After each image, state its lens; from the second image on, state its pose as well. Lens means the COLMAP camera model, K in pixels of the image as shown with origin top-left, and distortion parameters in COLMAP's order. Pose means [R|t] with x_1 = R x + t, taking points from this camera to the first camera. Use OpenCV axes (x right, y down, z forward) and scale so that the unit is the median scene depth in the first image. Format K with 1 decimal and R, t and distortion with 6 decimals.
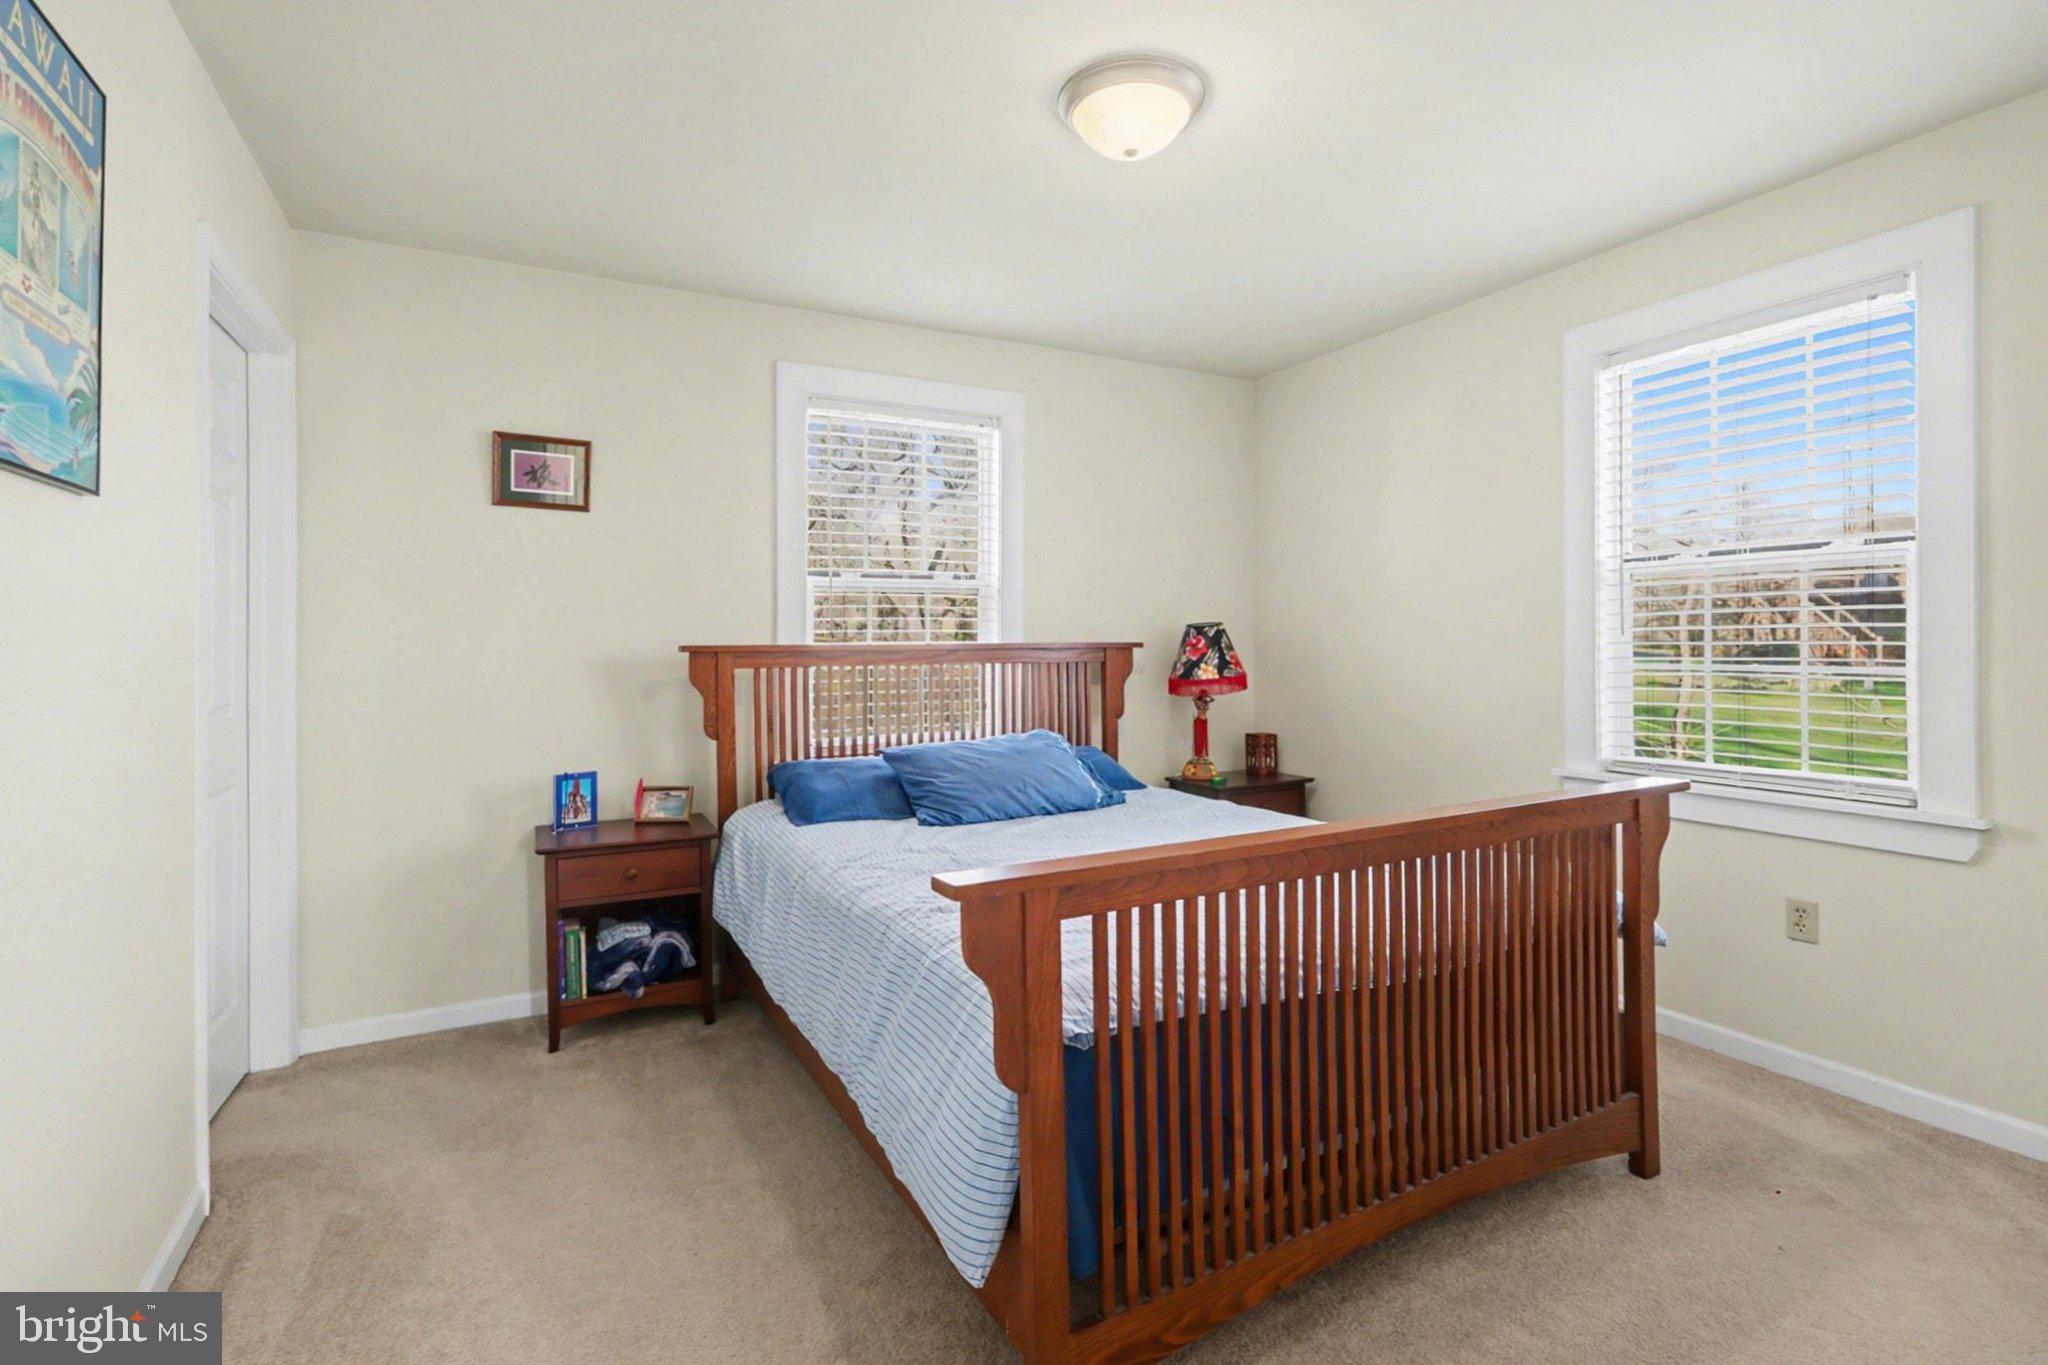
lens RADIAL K [[956.4, 0, 1033.0], [0, 956.4, 670.1], [0, 0, 1]] dist [-0.029472, 0.018651]
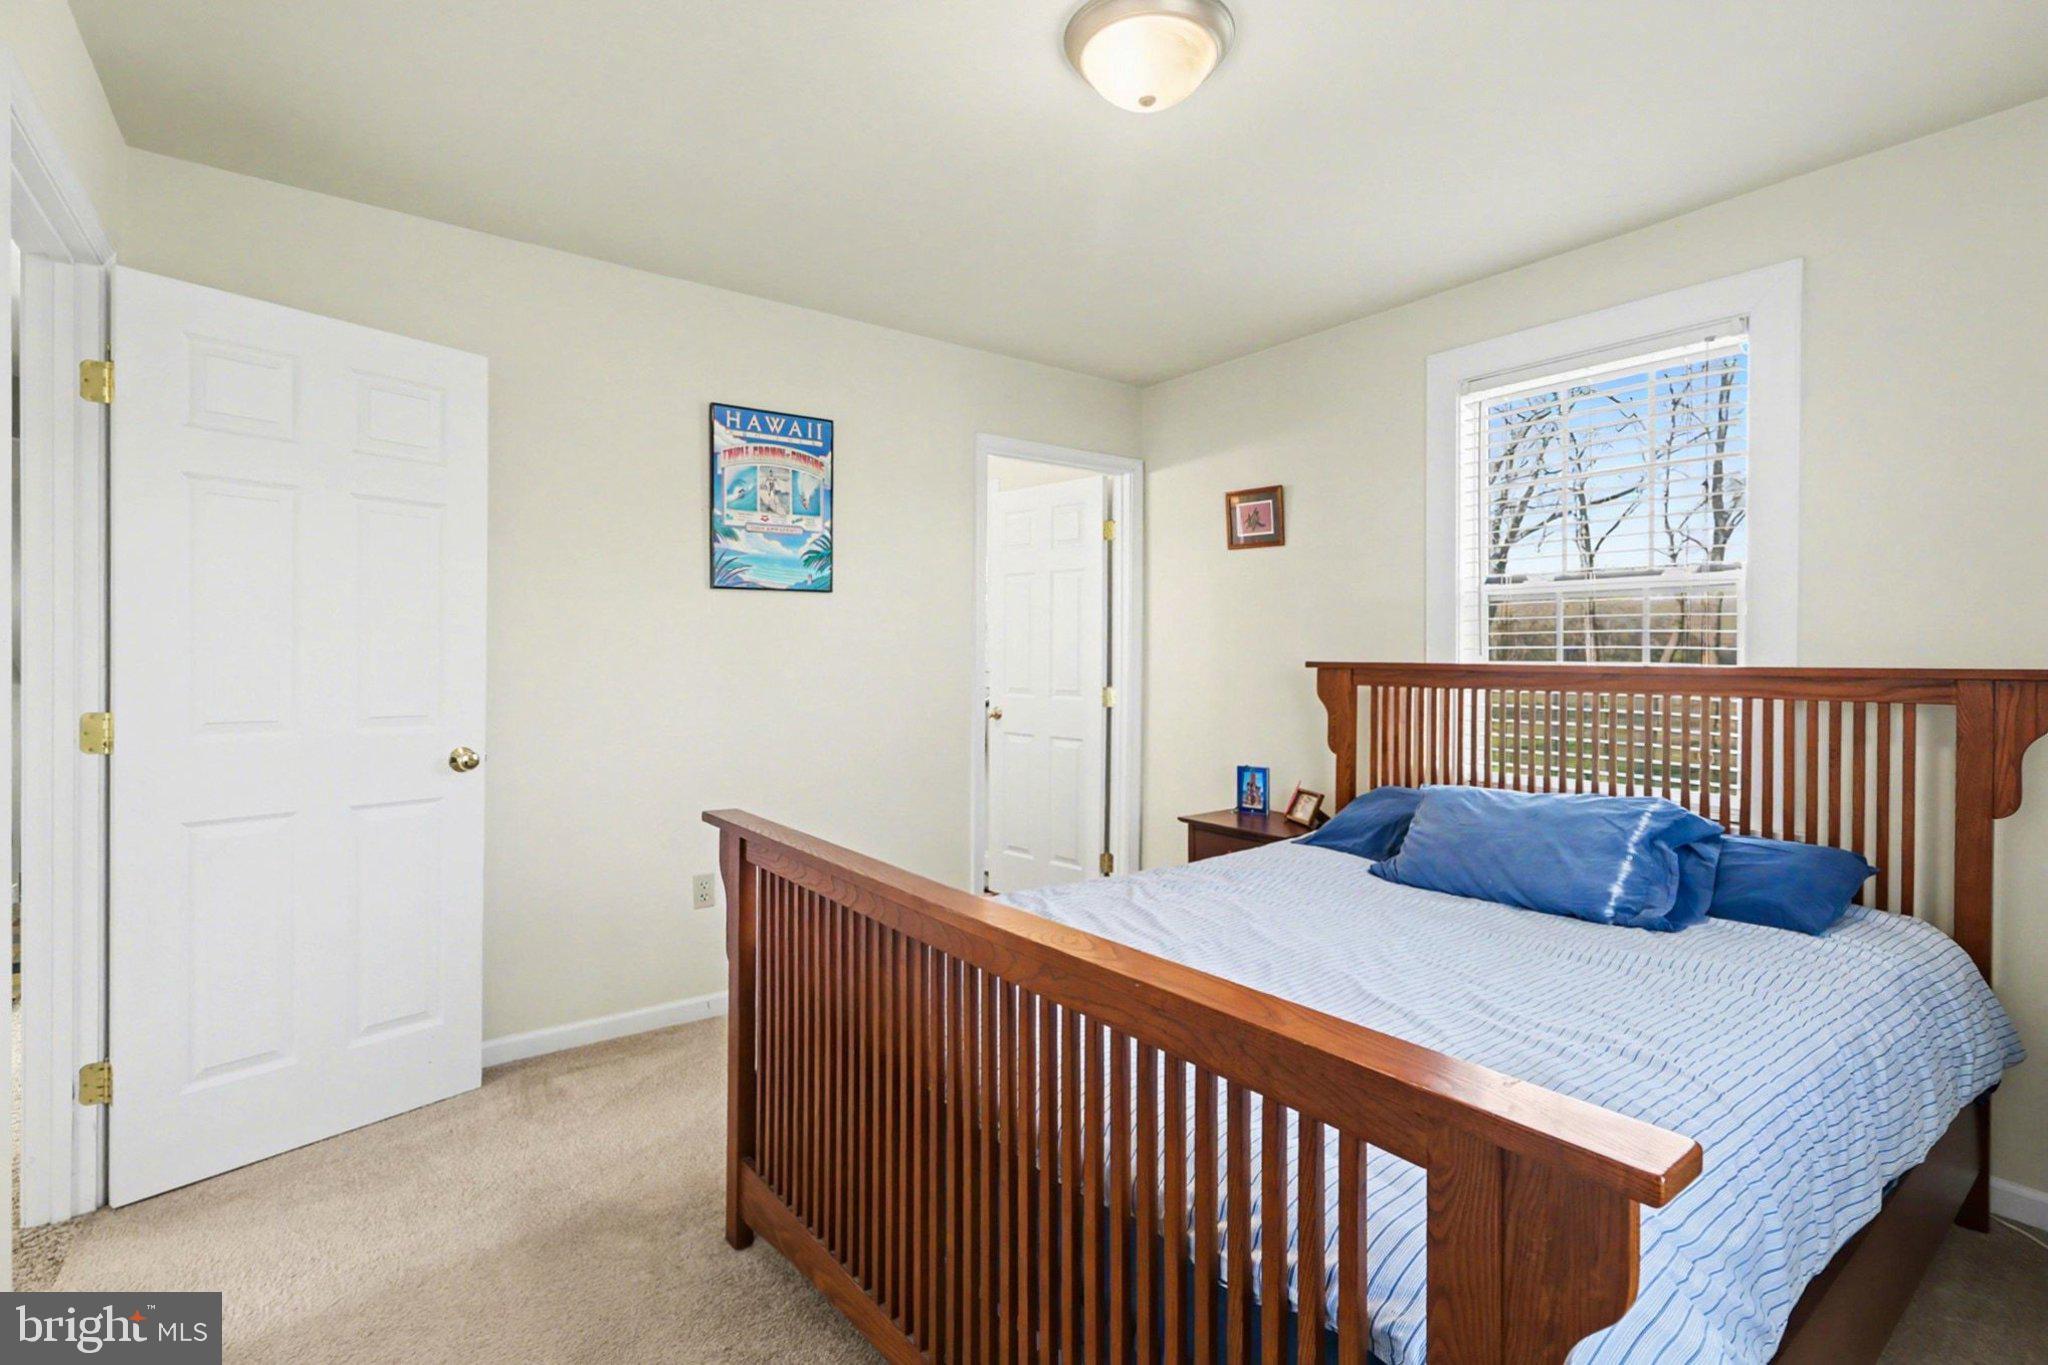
lens RADIAL K [[956.4, 0, 1033.0], [0, 956.4, 670.1], [0, 0, 1]] dist [-0.029472, 0.018651]
pose [[0.156292, 0.019699, -0.987514, 0.642780], [-0.032616, 0.999359, 0.014773, -0.021596], [0.987172, 0.029900, 0.156834, 0.521519]]
